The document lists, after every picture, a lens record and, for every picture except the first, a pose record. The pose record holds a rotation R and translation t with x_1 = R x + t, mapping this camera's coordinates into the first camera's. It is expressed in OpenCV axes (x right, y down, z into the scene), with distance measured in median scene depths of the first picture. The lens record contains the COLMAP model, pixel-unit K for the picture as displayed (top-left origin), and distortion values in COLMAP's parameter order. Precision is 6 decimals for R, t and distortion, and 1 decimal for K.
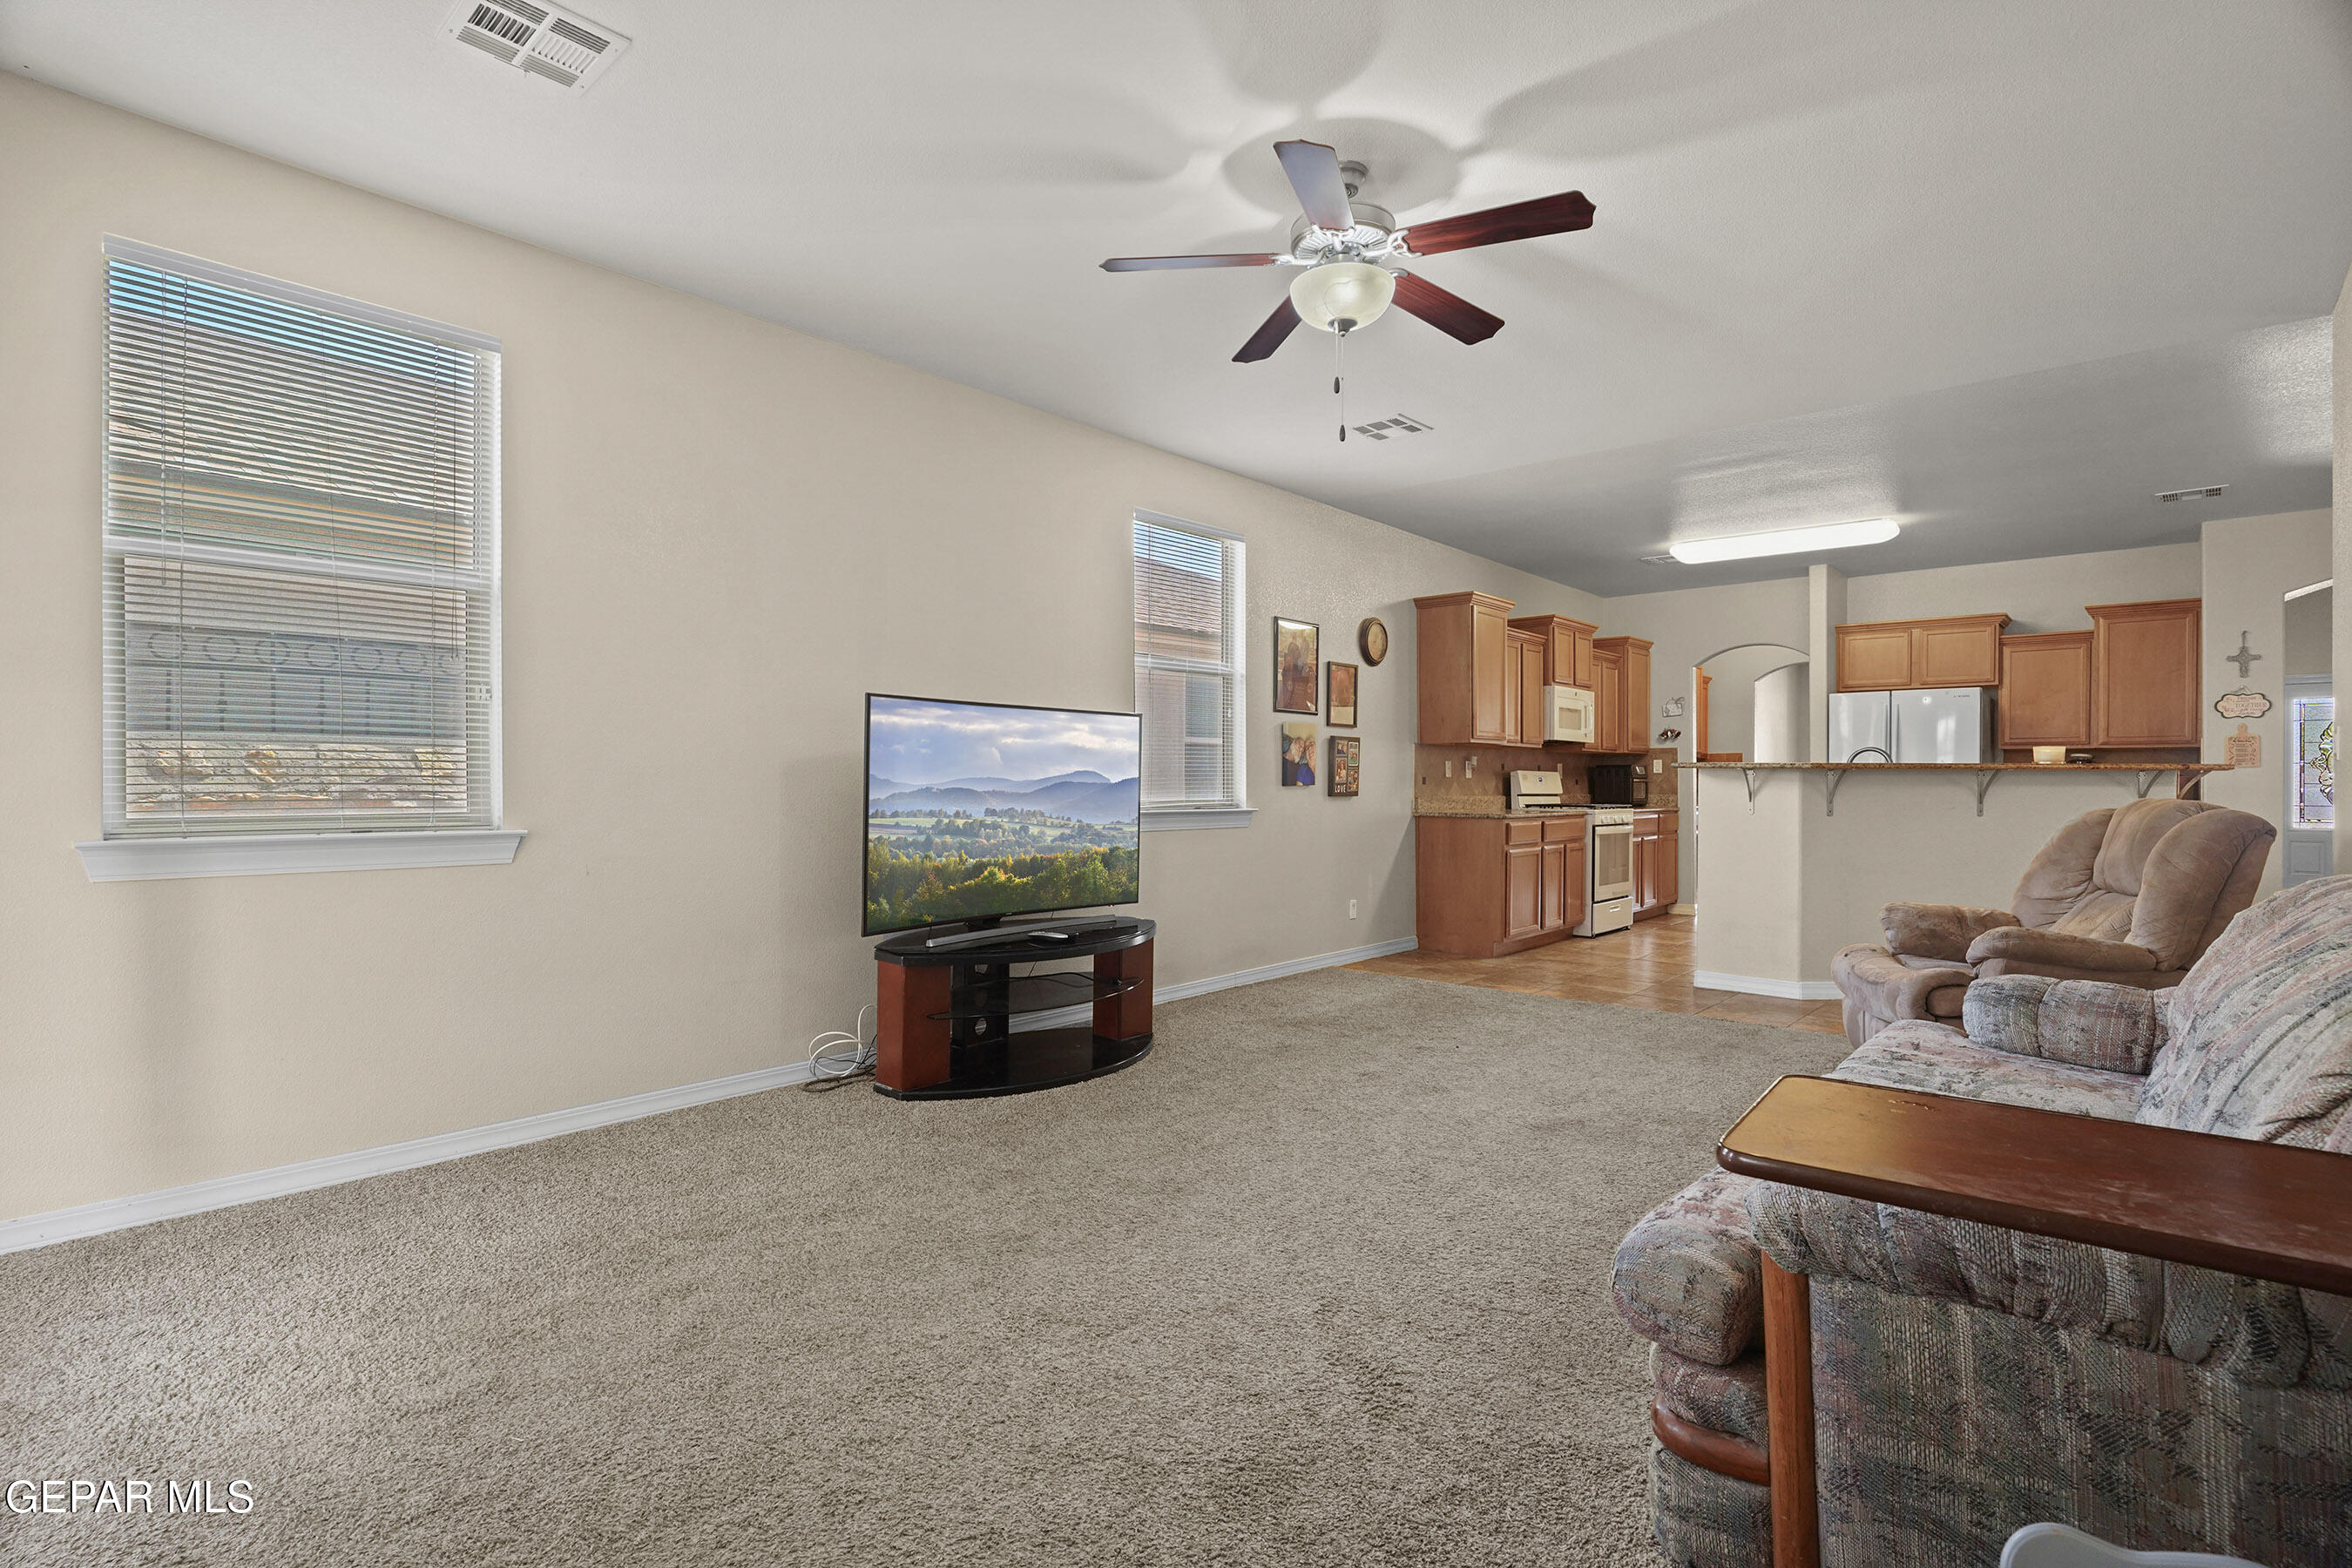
lens RADIAL K [[1133.6, 0, 1165.1], [0, 1133.6, 783.4], [0, 0, 1]] dist [-0.011855, 0.005699]
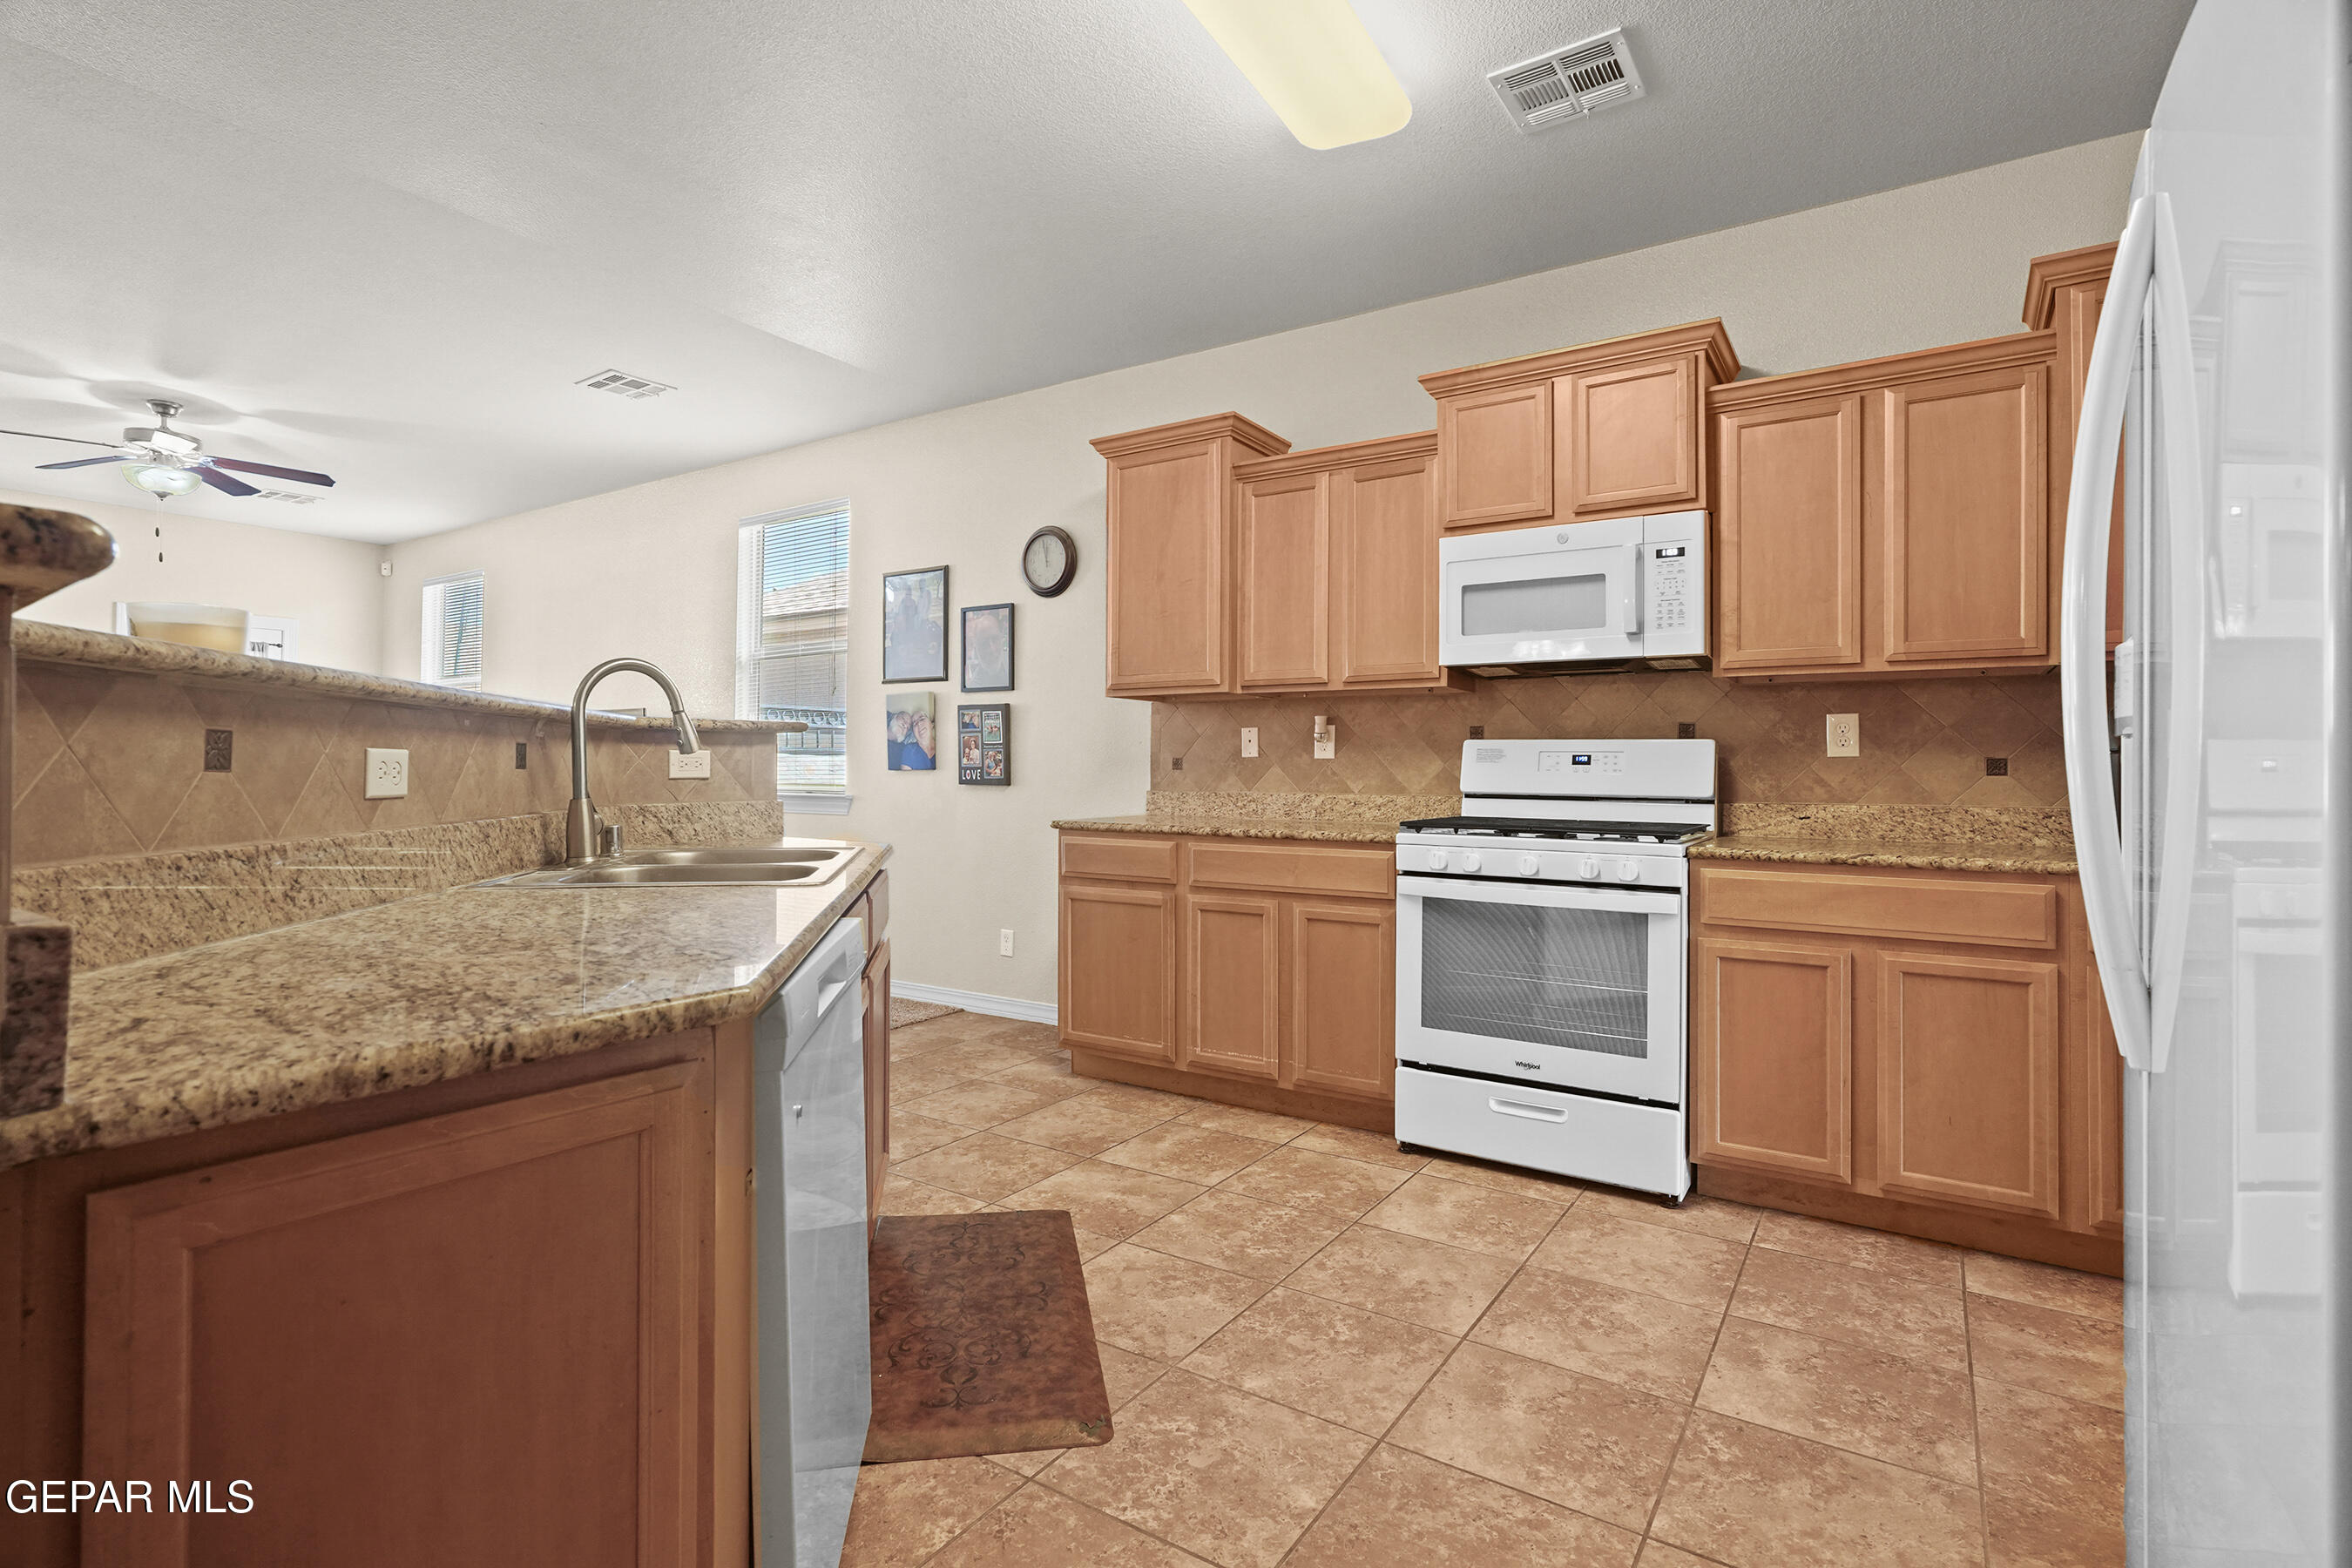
lens RADIAL K [[1133.6, 0, 1165.0], [0, 1133.6, 753.3], [0, 0, 1]] dist [-0.011855, 0.005699]
pose [[0.143895, -0.016940, -0.989448, 0.896443], [-0.007323, 0.999808, -0.018183, 0.003369], [0.989566, 0.009862, 0.143744, 0.998049]]
